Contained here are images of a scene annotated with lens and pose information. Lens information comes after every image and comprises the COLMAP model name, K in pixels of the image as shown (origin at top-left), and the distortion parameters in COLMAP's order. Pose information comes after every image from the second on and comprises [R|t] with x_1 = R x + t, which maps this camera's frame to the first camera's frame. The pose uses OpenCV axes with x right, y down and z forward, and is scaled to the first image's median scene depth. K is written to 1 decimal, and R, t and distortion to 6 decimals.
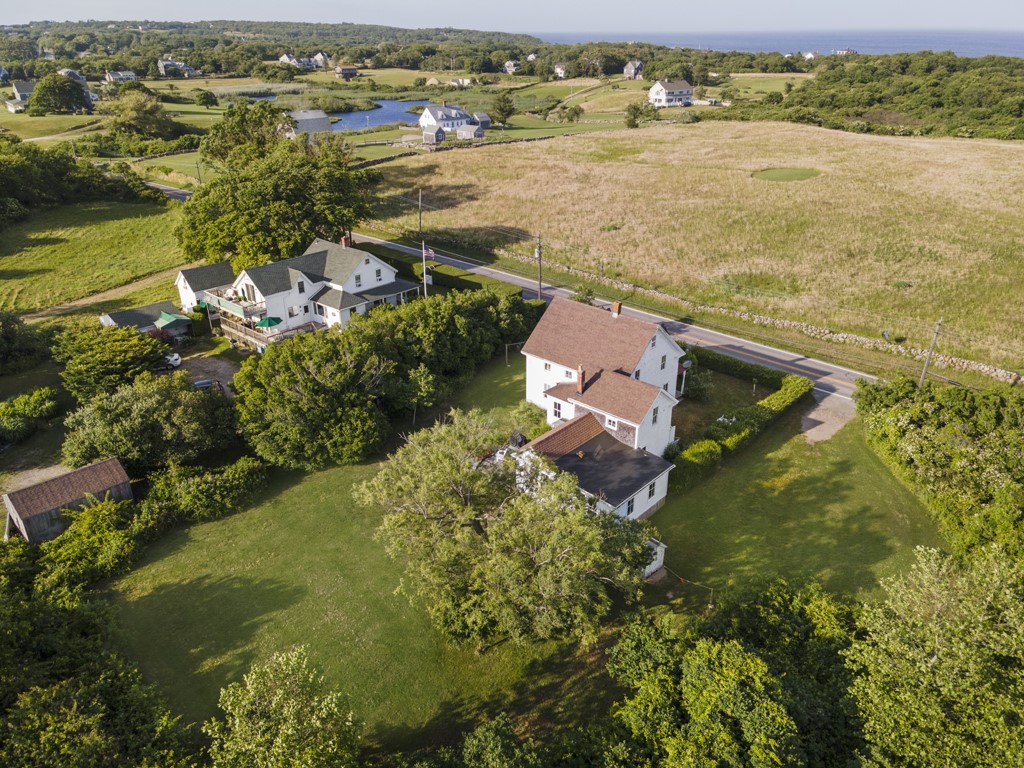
lens RADIAL K [[741.9, 0, 512.0], [0, 741.9, 384.0], [0, 0, 1]] dist [0.012495, 0.063926]
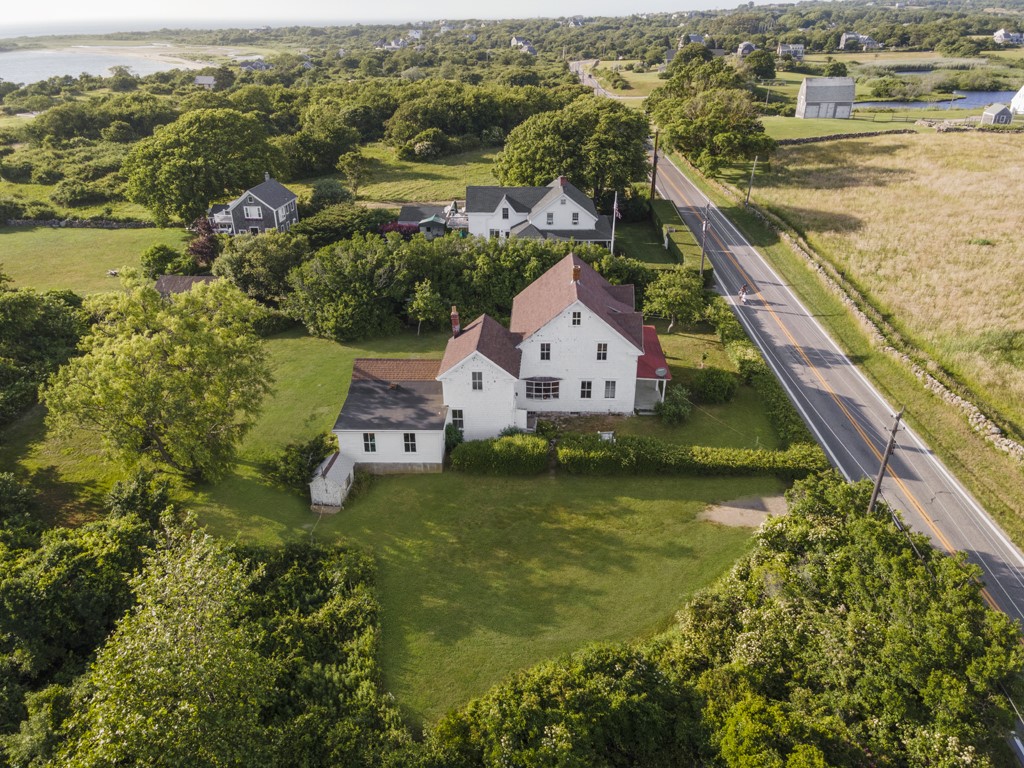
lens RADIAL K [[743.5, 0, 512.0], [0, 743.5, 384.0], [0, 0, 1]] dist [0.032052, 0.002364]
pose [[0.650459, 0.339321, -0.679532, 0.532140], [-0.323470, 0.933228, 0.156372, -0.068819], [0.687219, 0.118095, 0.716787, 0.249580]]
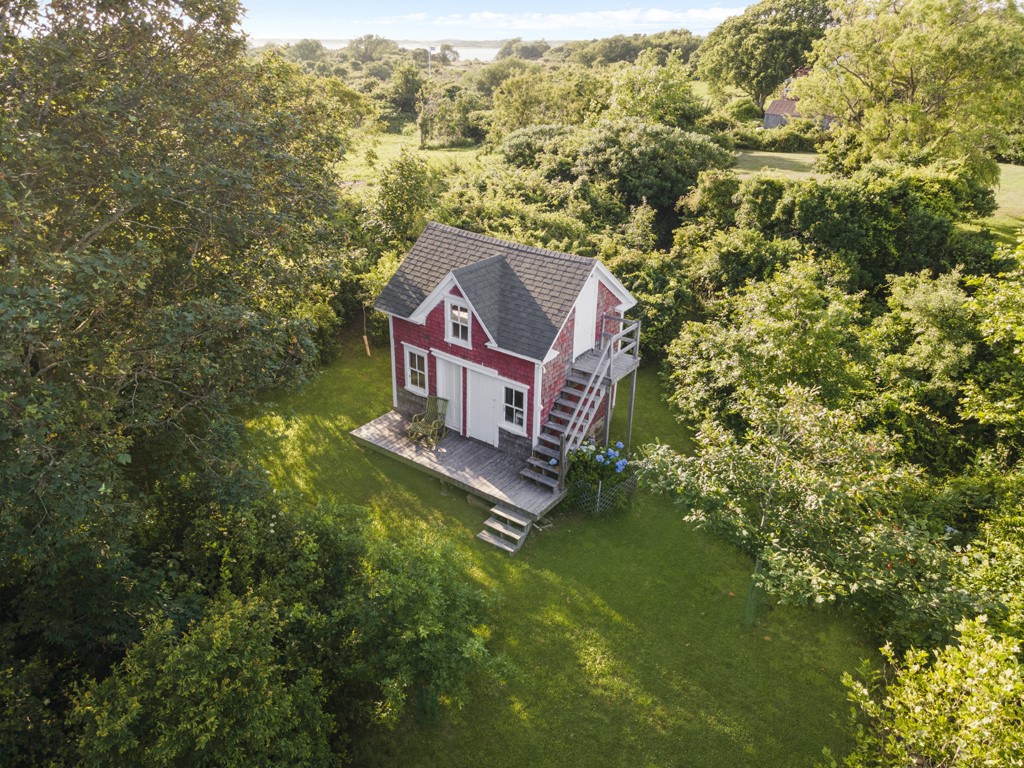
lens RADIAL K [[741.9, 0, 512.0], [0, 741.9, 384.0], [0, 0, 1]] dist [0.012495, 0.063926]
pose [[0.160010, 0.424429, -0.891211, 0.421363], [-0.426167, 0.844070, 0.325464, 0.205058], [0.890381, 0.327727, 0.315938, 0.177100]]
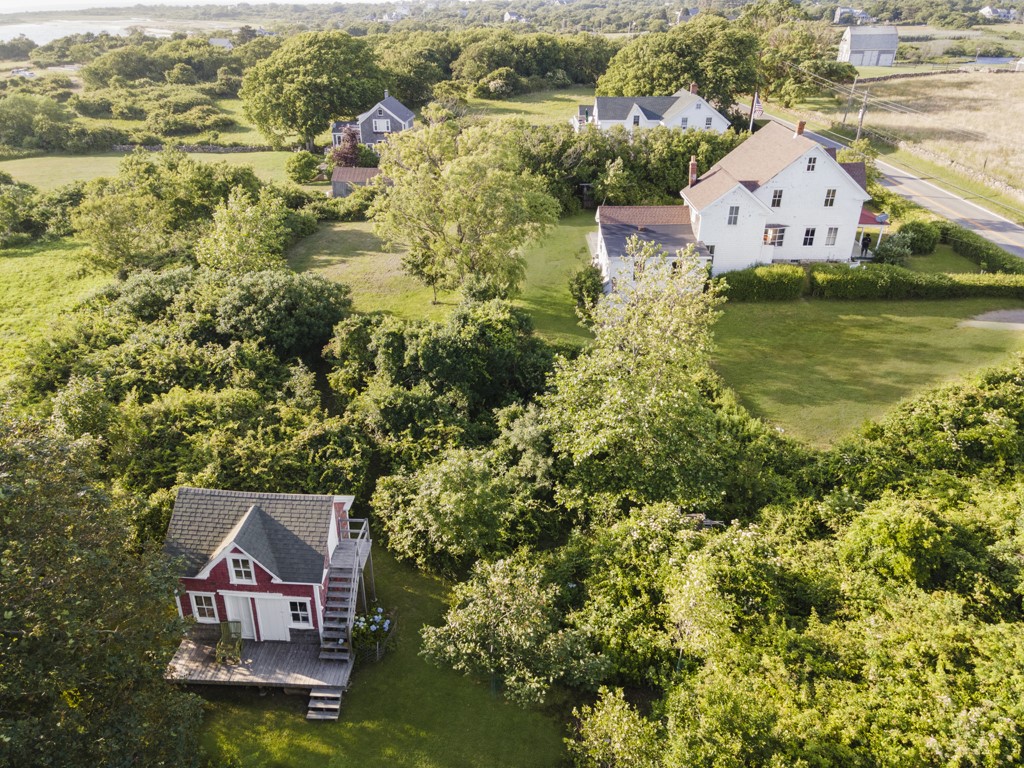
lens RADIAL K [[745.1, 0, 512.0], [0, 745.1, 384.0], [0, 0, 1]] dist [0.033548, 0.005149]
pose [[0.676313, 0.342696, -0.652043, 0.454477], [-0.319376, 0.934080, 0.159664, 0.118044], [0.663777, 0.100265, 0.741180, 0.070272]]
